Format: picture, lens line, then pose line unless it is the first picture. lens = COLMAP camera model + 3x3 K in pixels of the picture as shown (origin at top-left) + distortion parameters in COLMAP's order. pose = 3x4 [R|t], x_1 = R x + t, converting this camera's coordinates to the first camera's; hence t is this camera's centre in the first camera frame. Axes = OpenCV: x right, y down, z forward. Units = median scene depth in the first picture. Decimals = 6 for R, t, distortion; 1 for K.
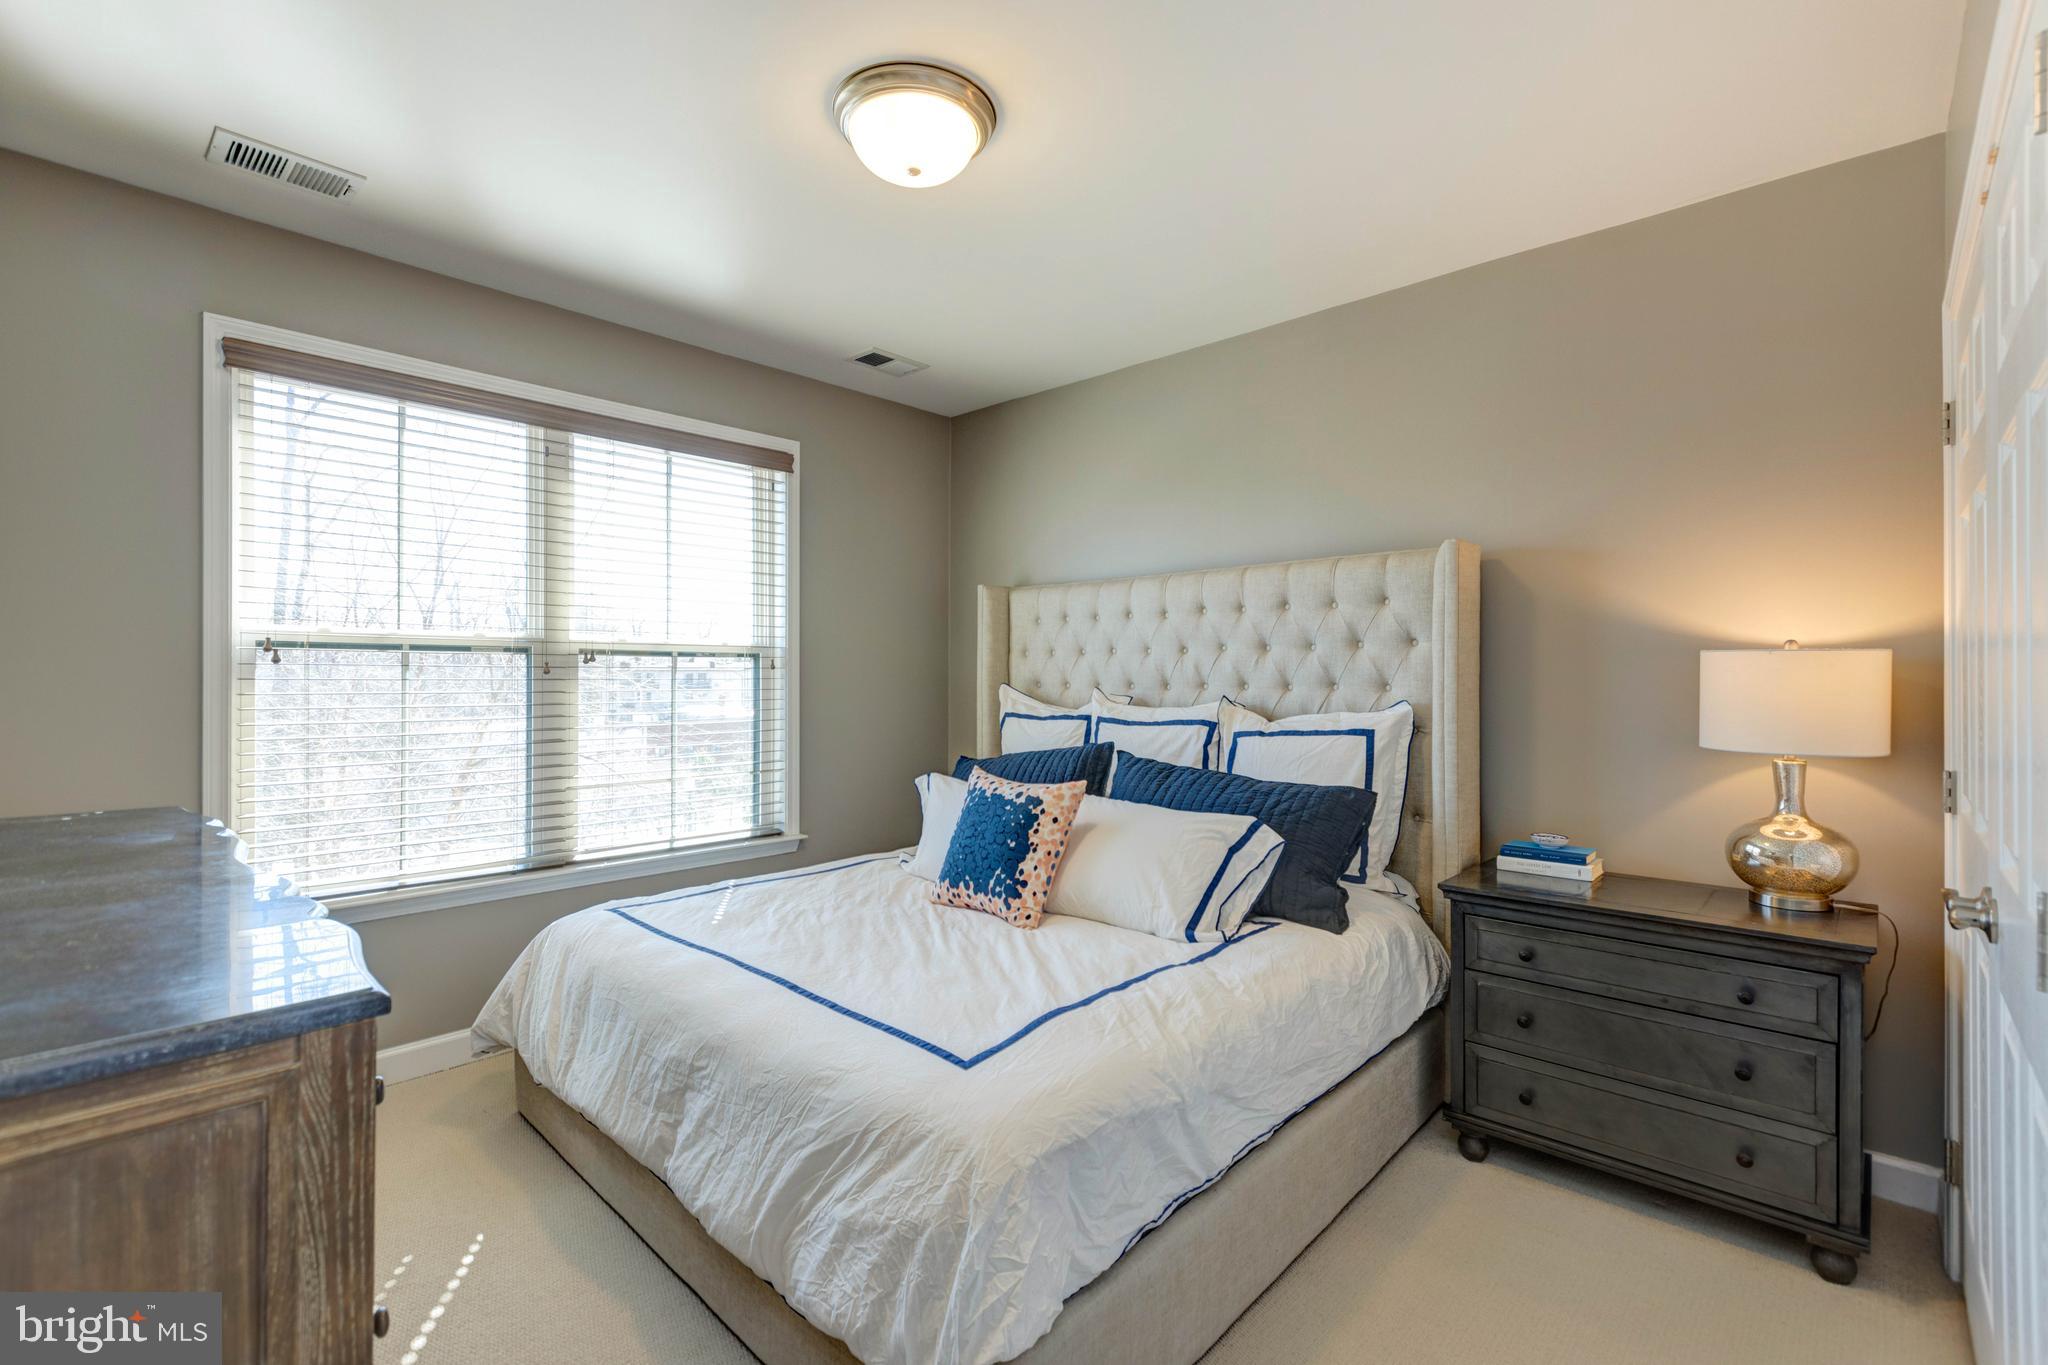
lens RADIAL K [[912.0, 0, 1028.1], [0, 912.0, 678.4], [0, 0, 1]] dist [0.003659, -0.000508]
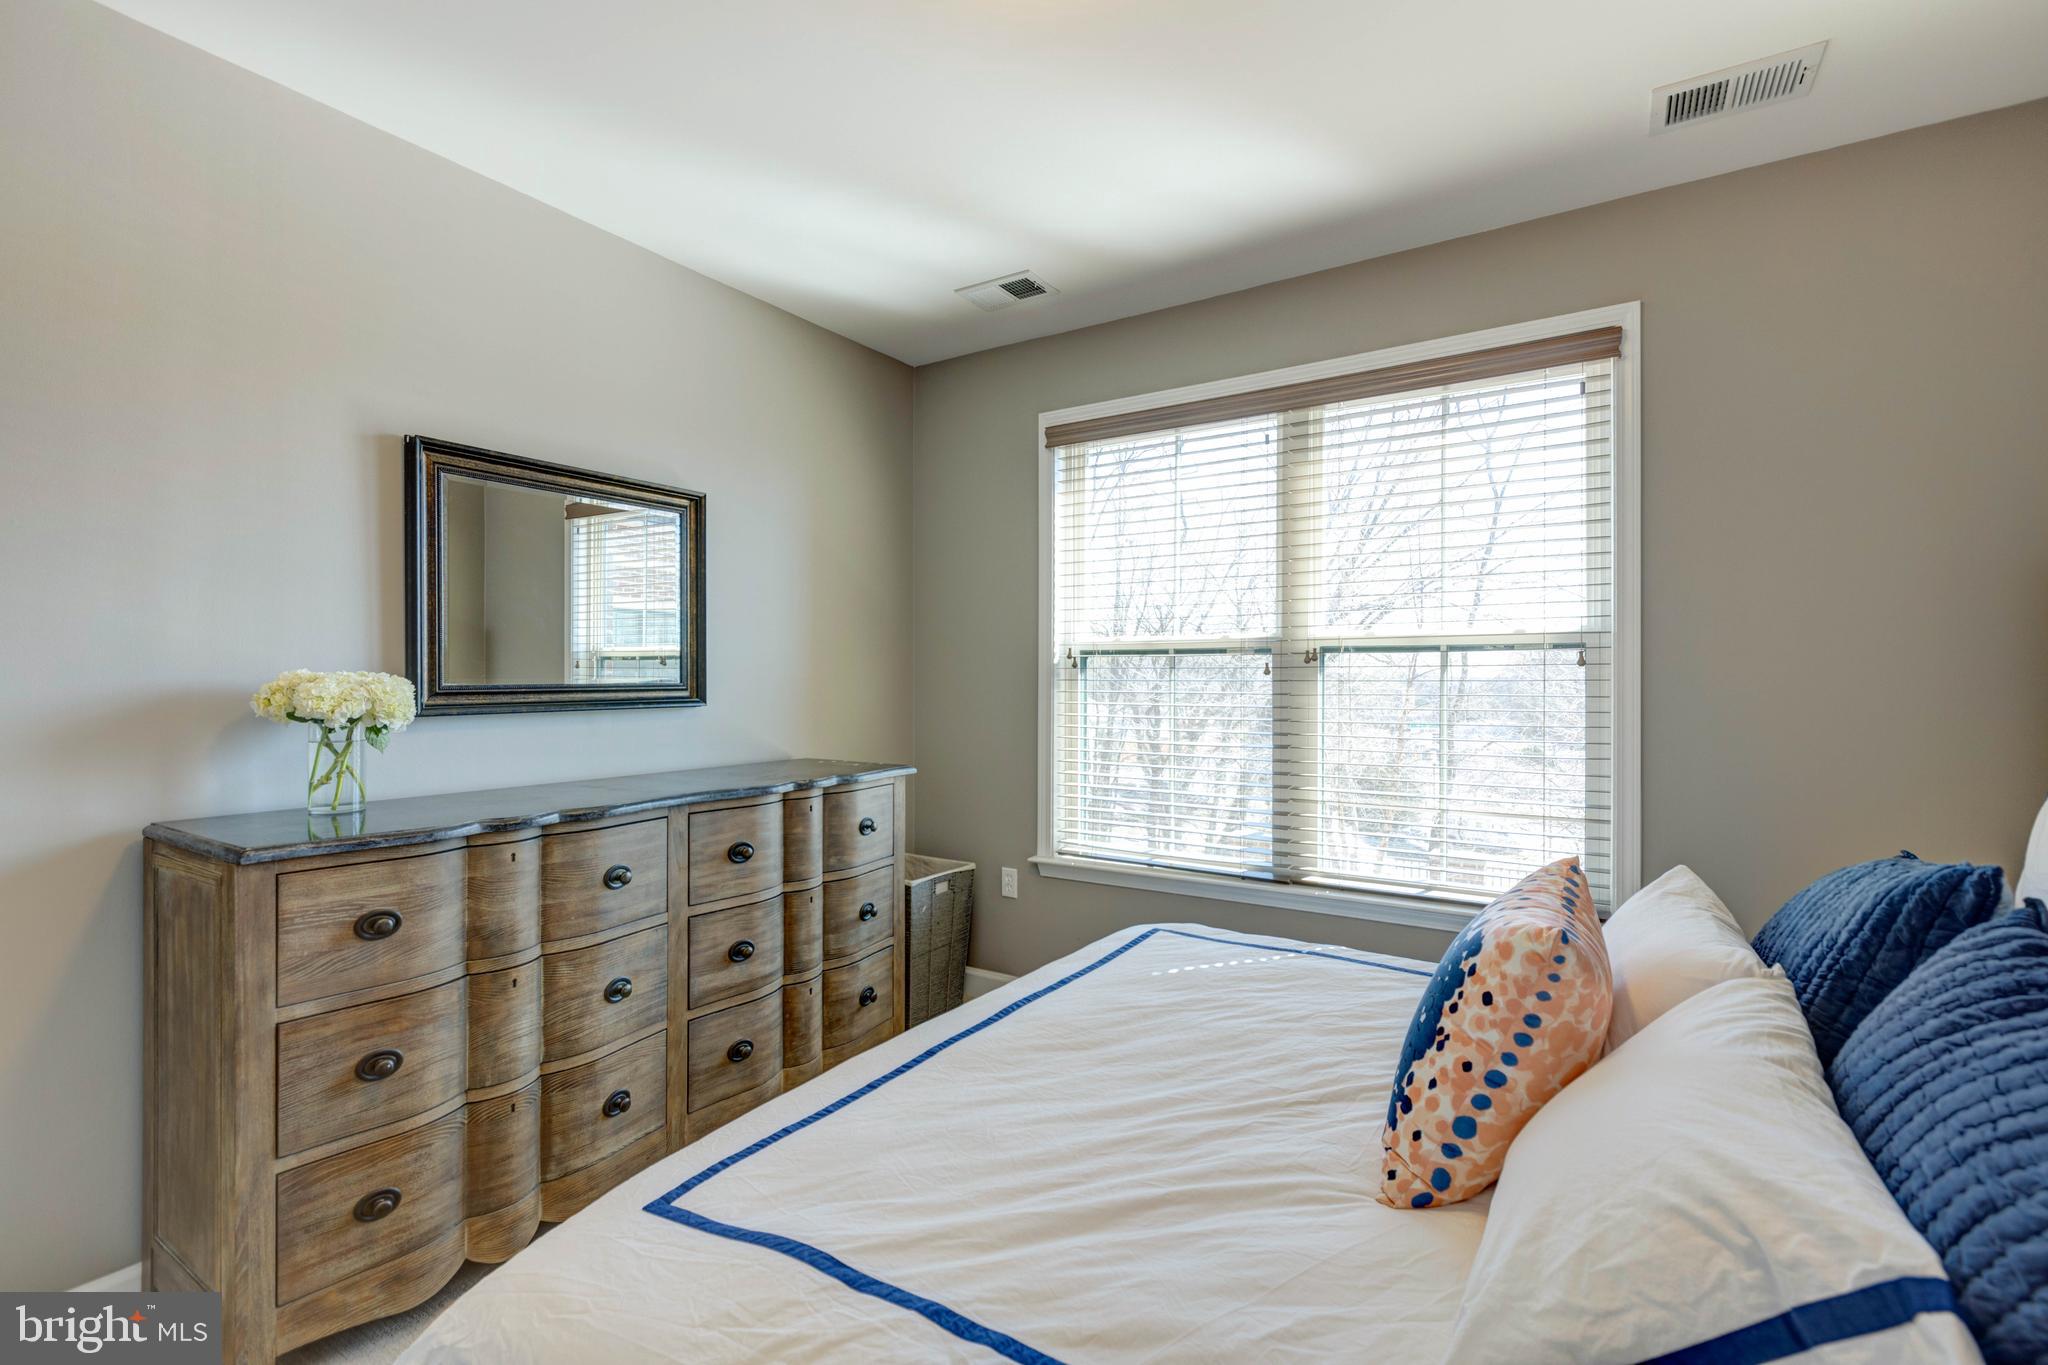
lens RADIAL K [[912.0, 0, 1028.1], [0, 912.0, 678.4], [0, 0, 1]] dist [0.003659, -0.000508]
pose [[0.177095, -0.001307, -0.984193, 0.415299], [0.000516, 0.999999, -0.001235, 0.000143], [0.984194, -0.000289, 0.177096, 0.682467]]
